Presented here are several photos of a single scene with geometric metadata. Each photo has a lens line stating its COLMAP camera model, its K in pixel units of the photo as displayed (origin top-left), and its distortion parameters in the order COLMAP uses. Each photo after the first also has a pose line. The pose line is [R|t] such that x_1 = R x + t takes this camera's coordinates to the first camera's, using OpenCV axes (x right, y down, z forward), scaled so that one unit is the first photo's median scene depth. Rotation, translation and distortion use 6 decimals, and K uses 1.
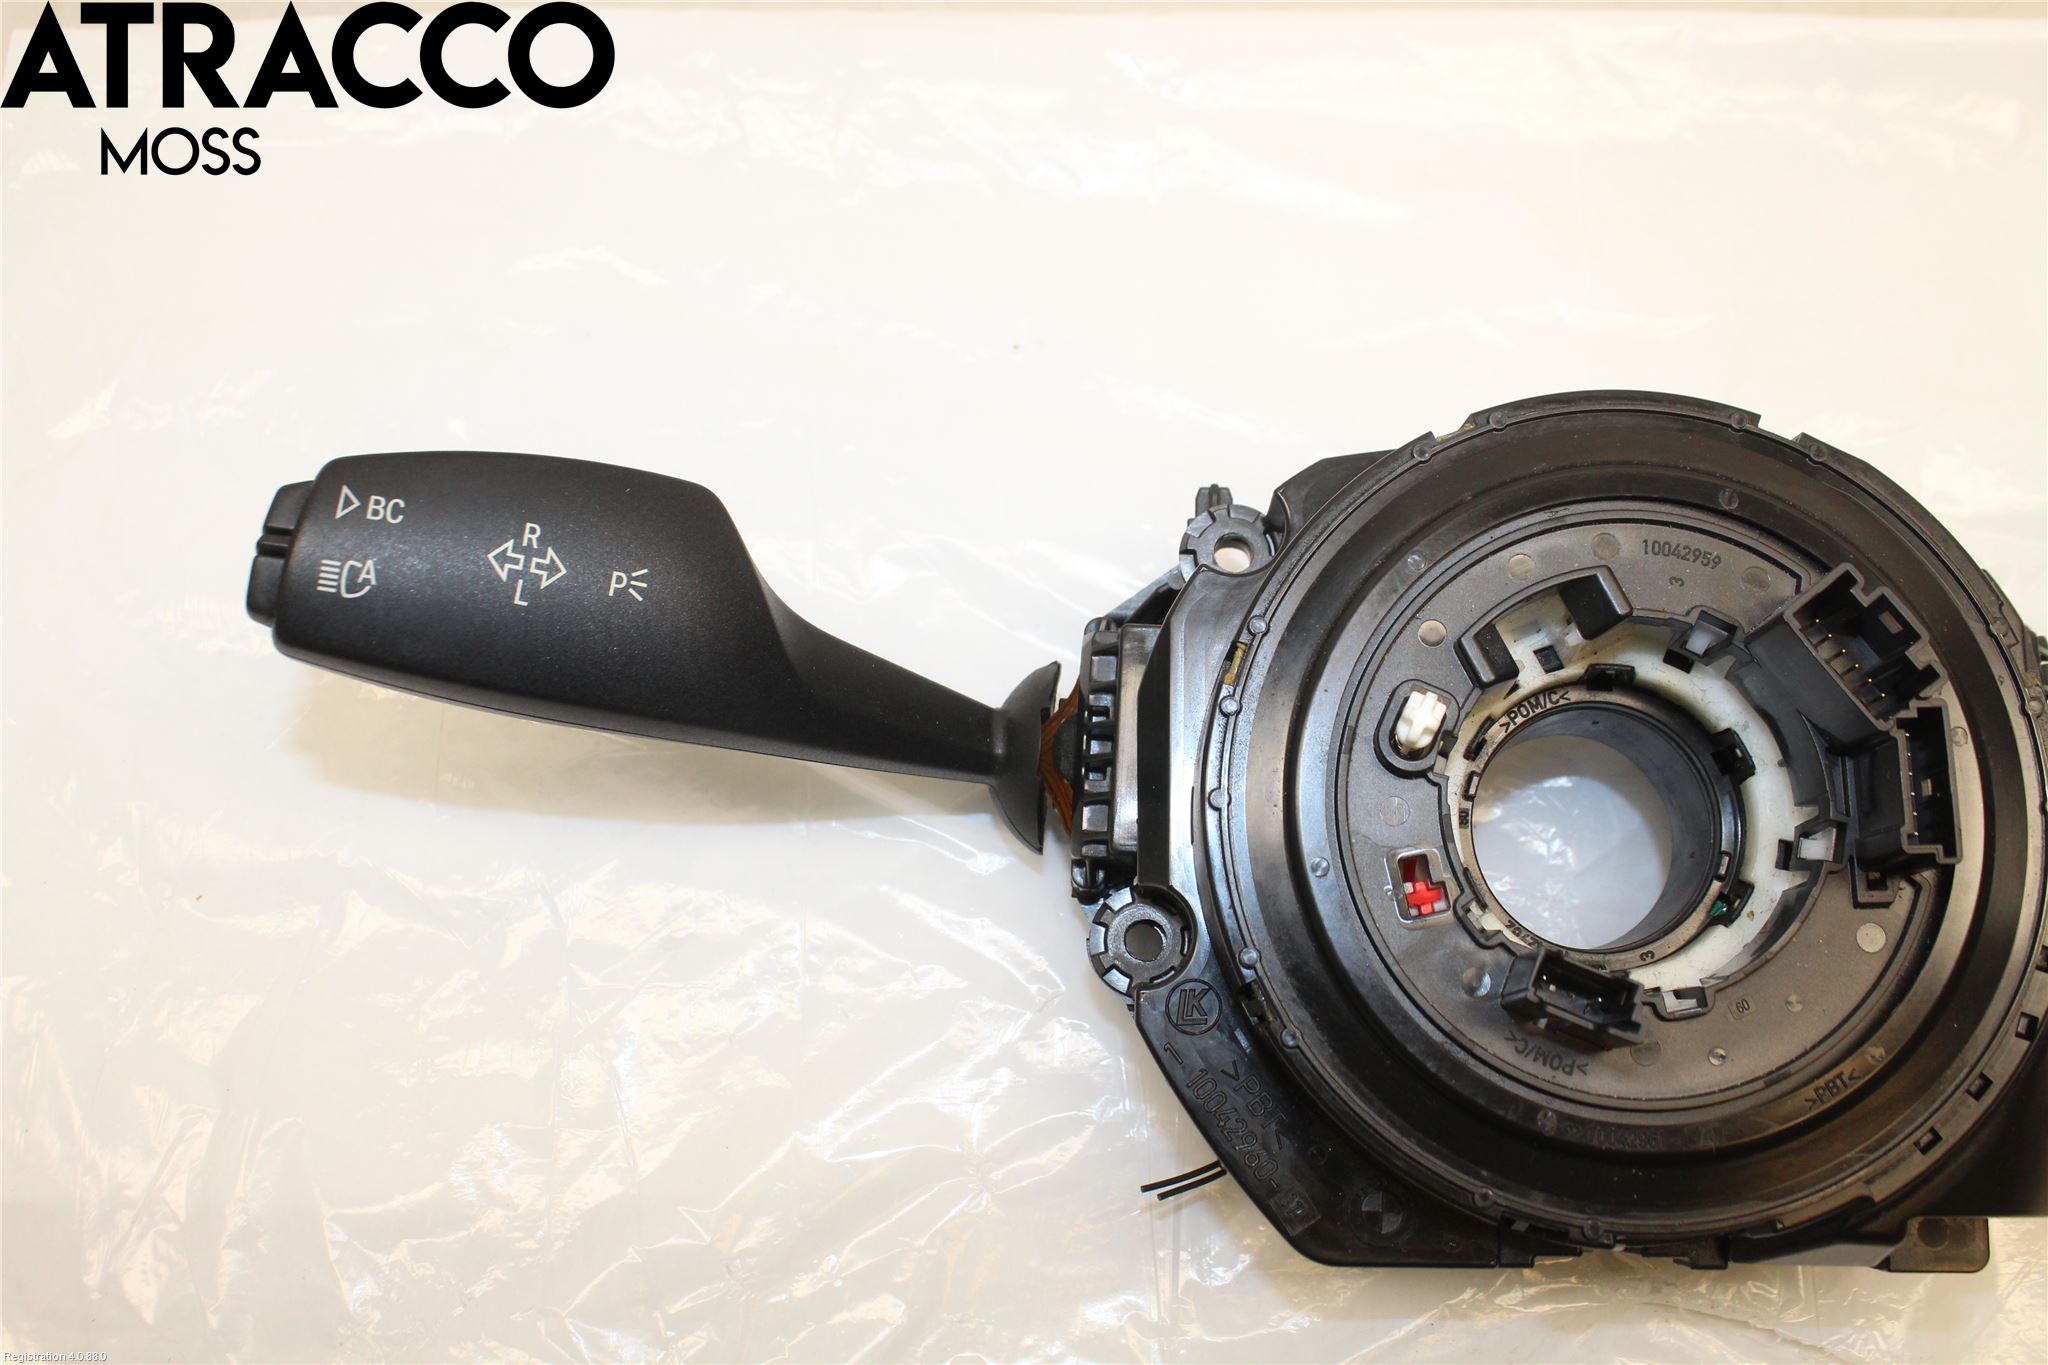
lens RADIAL K [[2205.3, 0, 1024.0], [0, 2205.3, 682.5], [0, 0, 1]] dist [-0.021092, 0.159937]
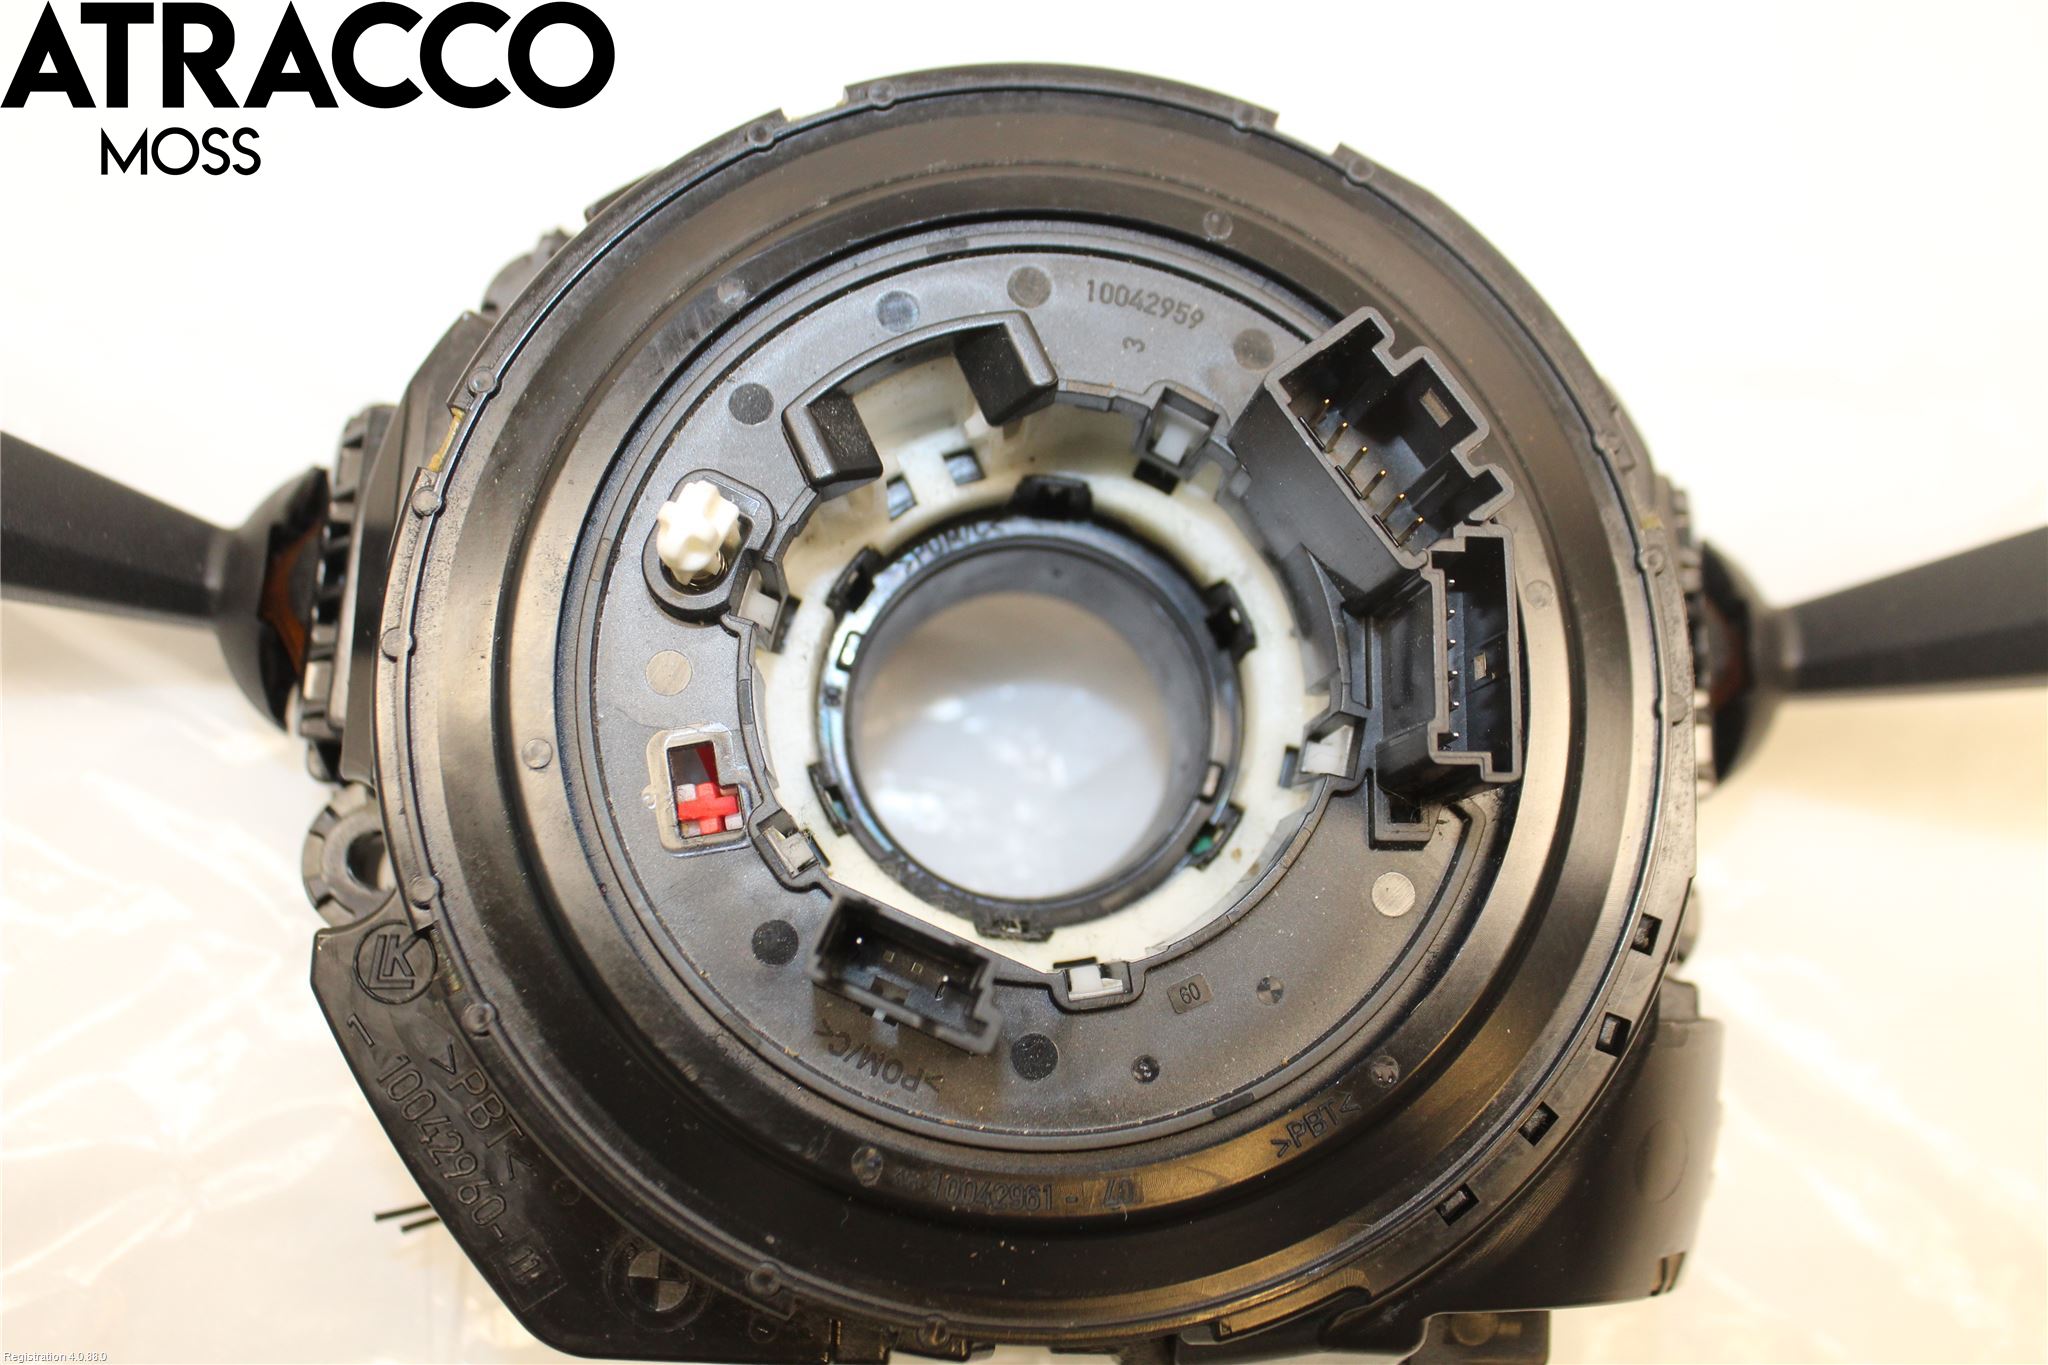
lens RADIAL K [[1896.3, 0, 997.9], [0, 1896.3, 682.4], [0, 0, 1]] dist [-0.042940, 0.002660]
pose [[0.998498, 0.039475, 0.038003, 0.240664], [-0.040051, 0.999092, 0.014512, 0.048847], [-0.037396, -0.016013, 0.999172, 0.439519]]
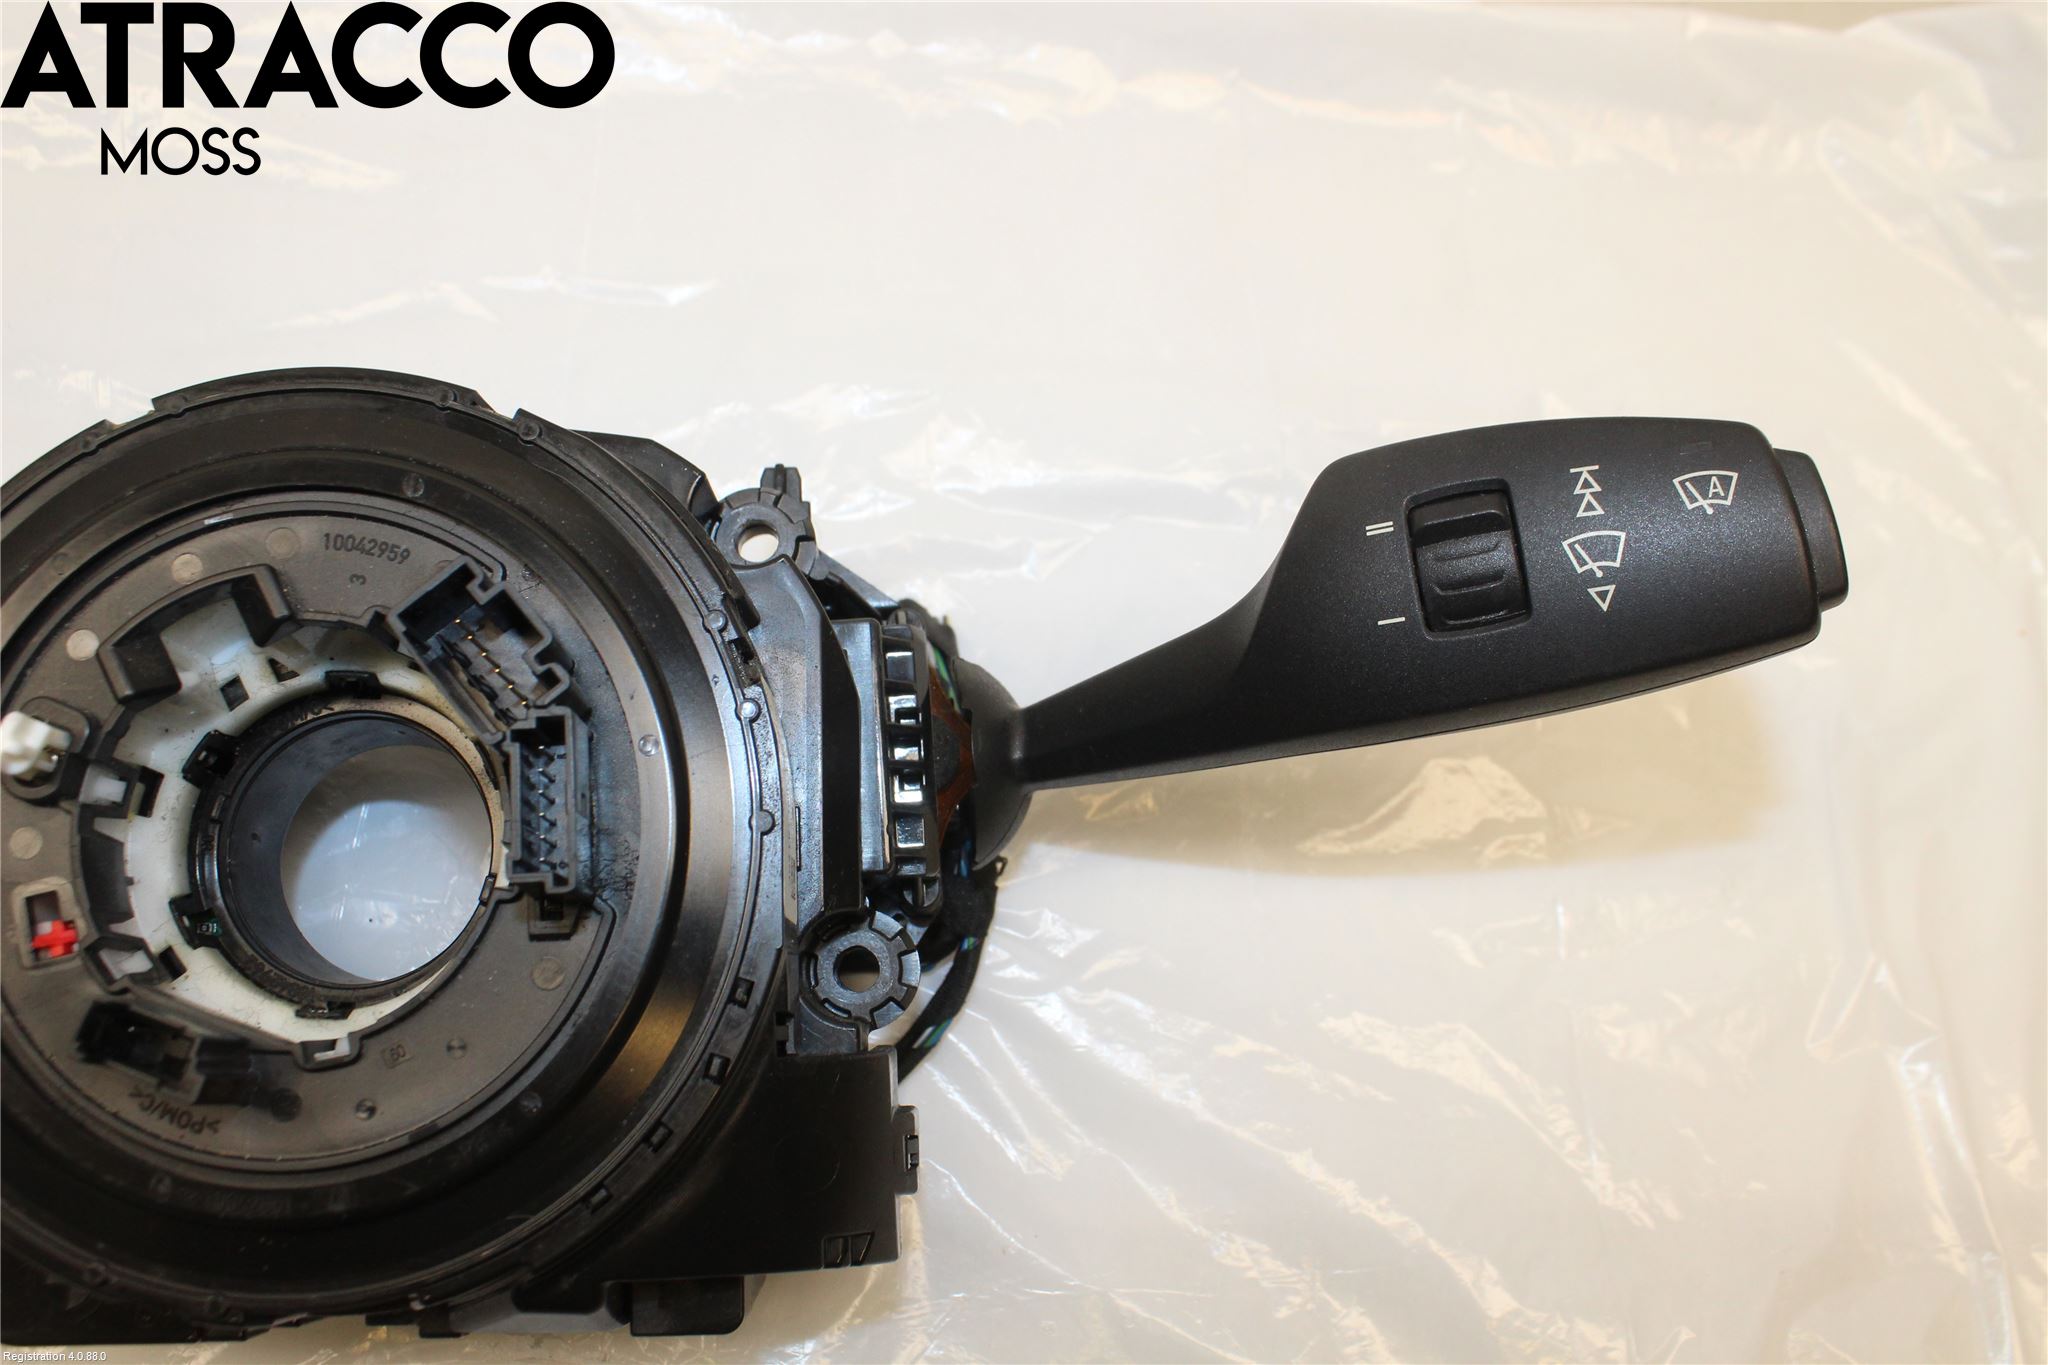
lens RADIAL K [[2205.3, 0, 1024.0], [0, 2205.3, 682.5], [0, 0, 1]] dist [-0.021092, 0.159937]
pose [[0.997792, -0.025322, -0.061392, 0.627393], [0.026033, 0.999603, 0.010811, -0.006555], [0.061094, -0.012385, 0.998055, 0.121493]]
